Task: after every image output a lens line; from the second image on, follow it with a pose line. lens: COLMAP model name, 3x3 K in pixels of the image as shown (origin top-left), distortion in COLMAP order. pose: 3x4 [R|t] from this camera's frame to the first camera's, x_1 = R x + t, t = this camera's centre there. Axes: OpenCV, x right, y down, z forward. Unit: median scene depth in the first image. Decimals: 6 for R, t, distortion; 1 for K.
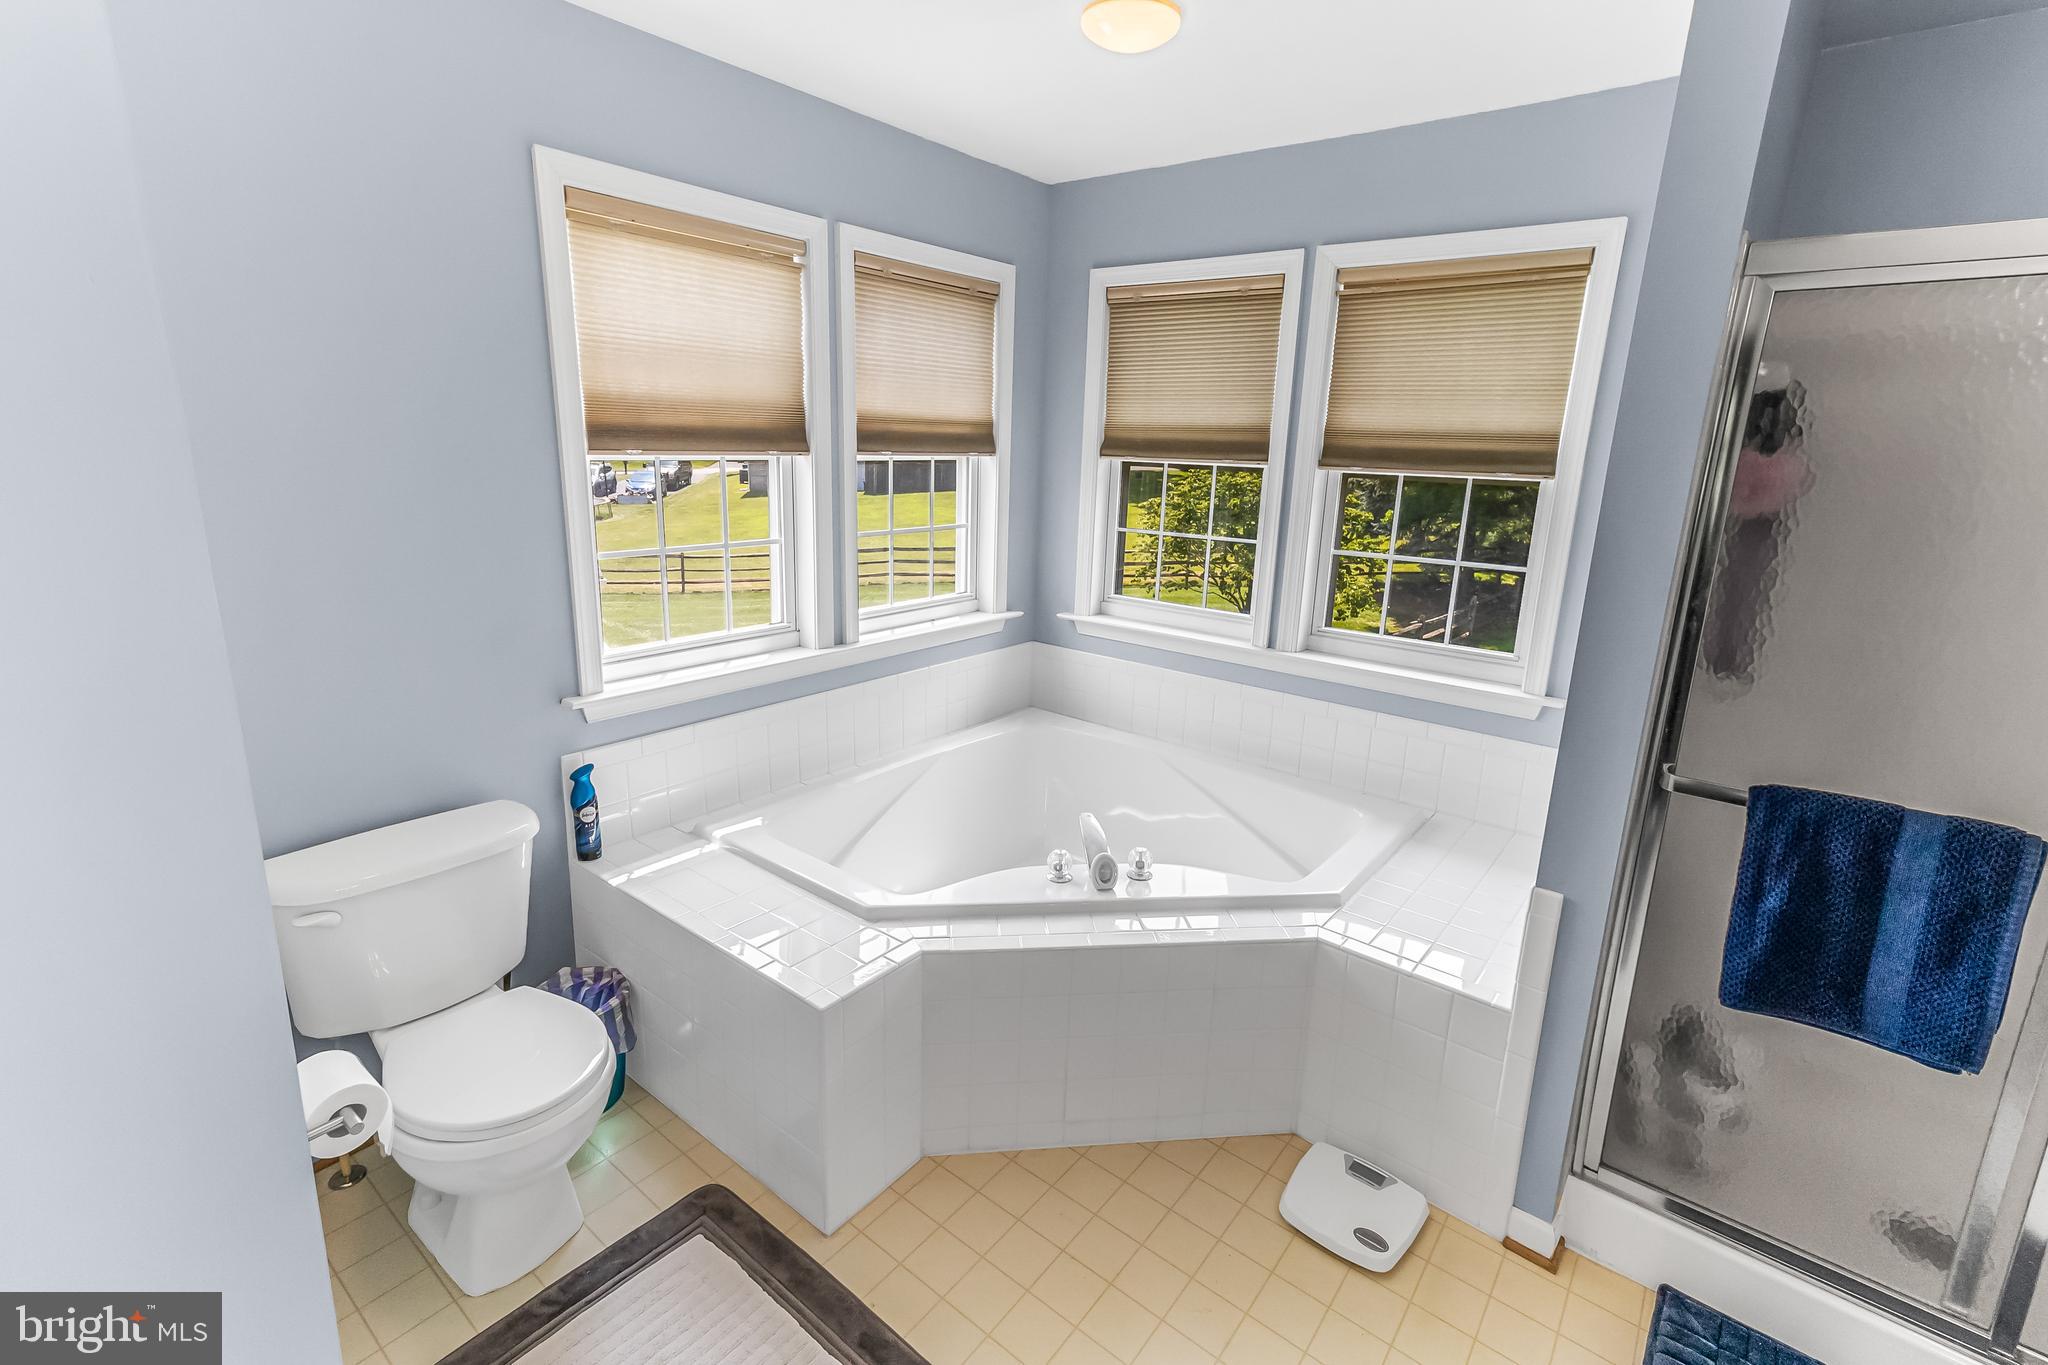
lens RADIAL K [[940.5, 0, 1028.2], [0, 940.5, 658.2], [0, 0, 1]] dist [0.015446, 0.001248]
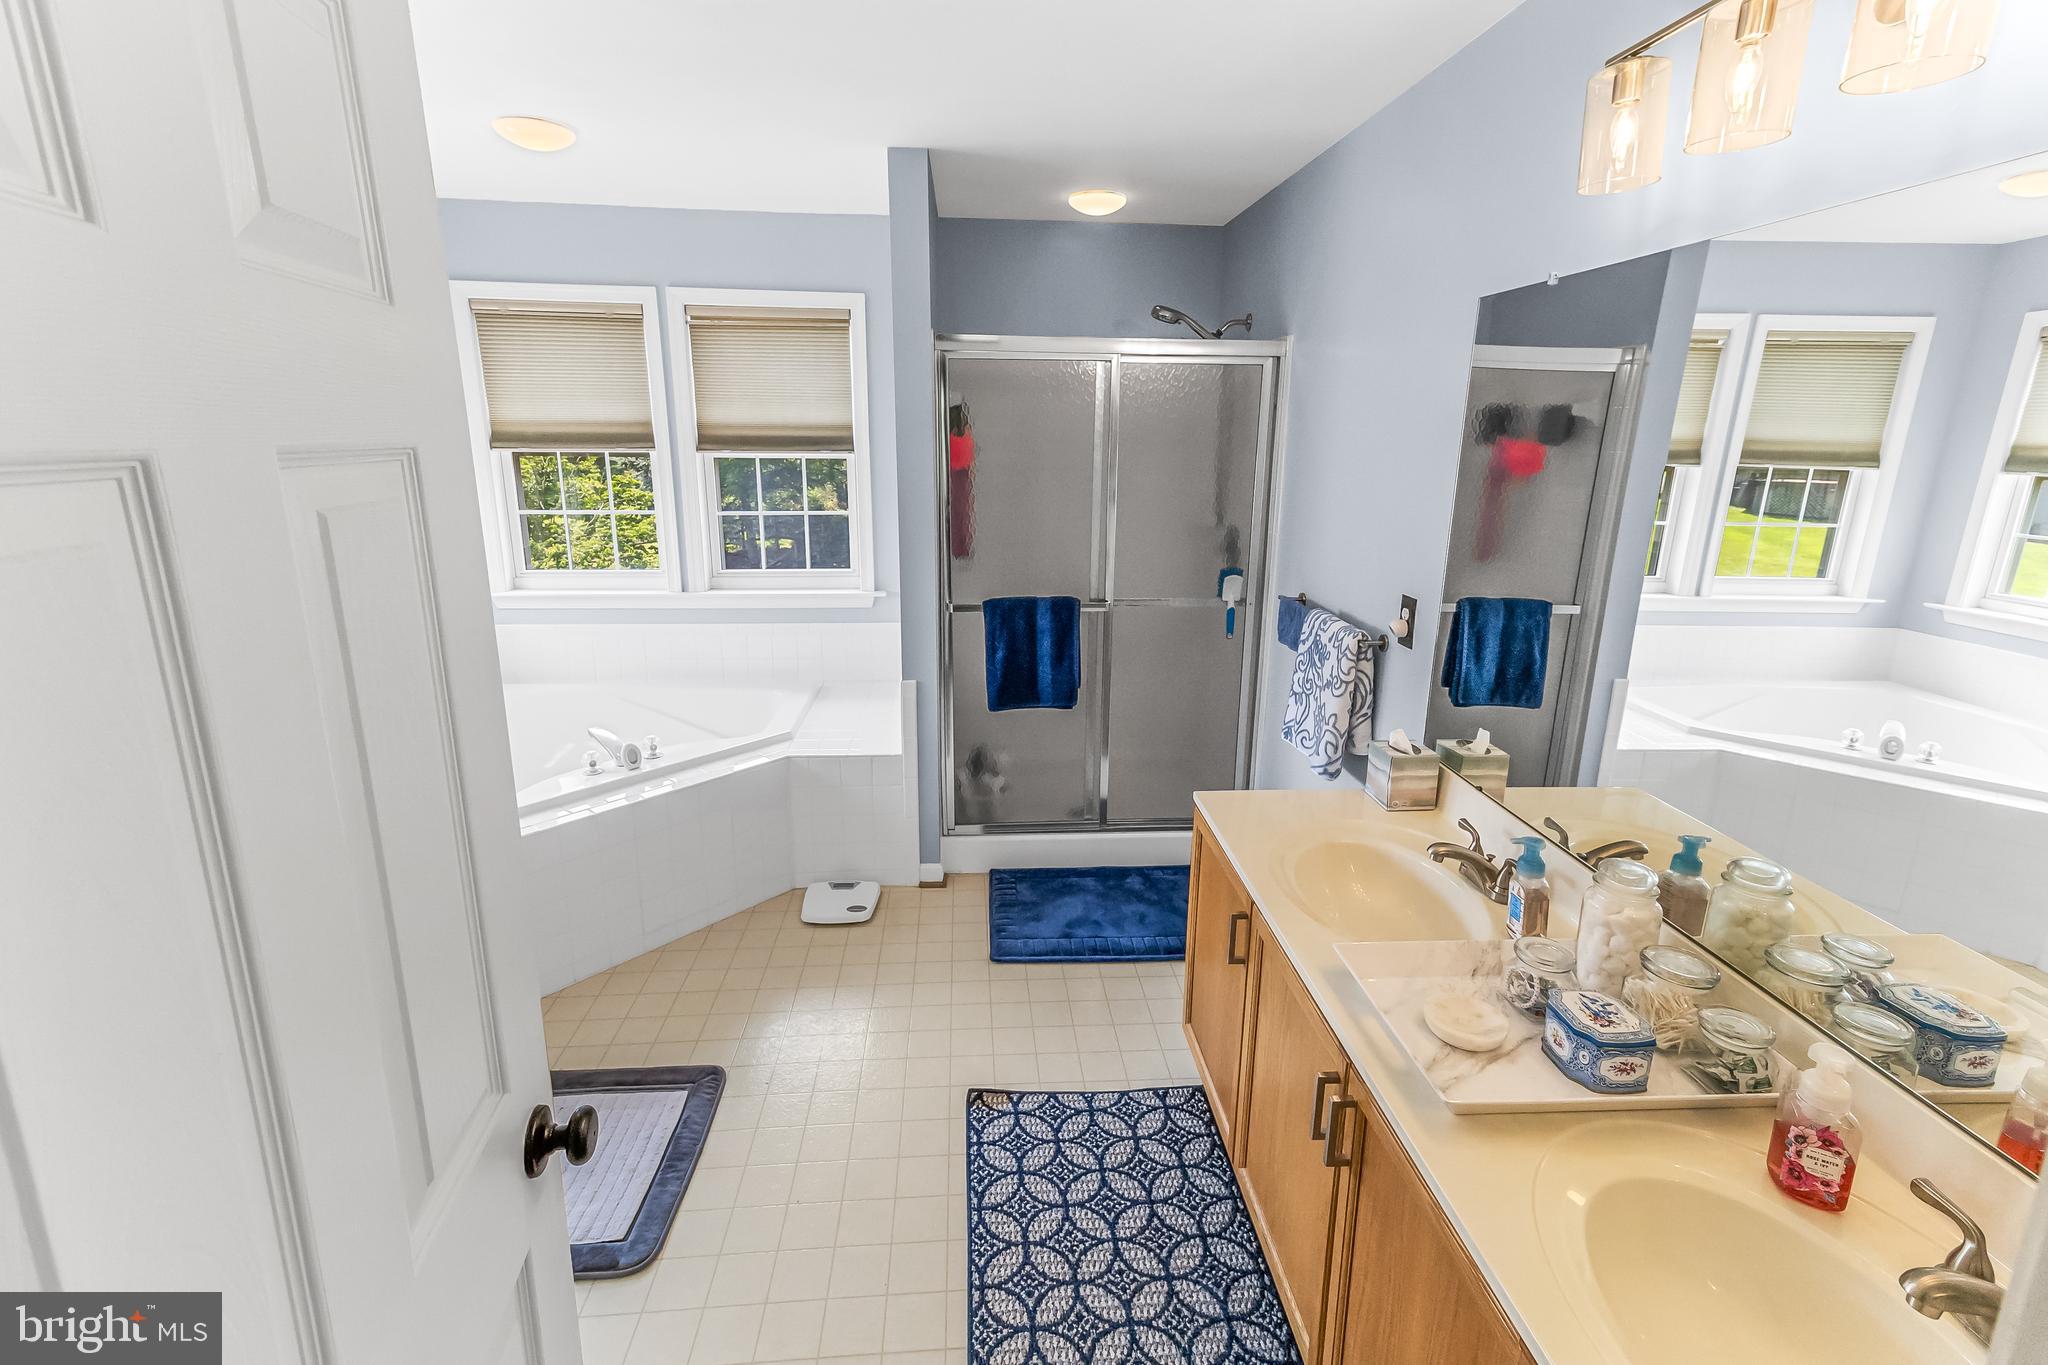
lens RADIAL K [[940.5, 0, 1023.0], [0, 940.5, 676.4], [0, 0, 1]] dist [0.015446, 0.001248]
pose [[0.744868, -0.193798, 0.638447, -0.337114], [0.168330, 0.980518, 0.101245, 0.068552], [-0.645629, 0.032056, 0.762978, -0.402644]]
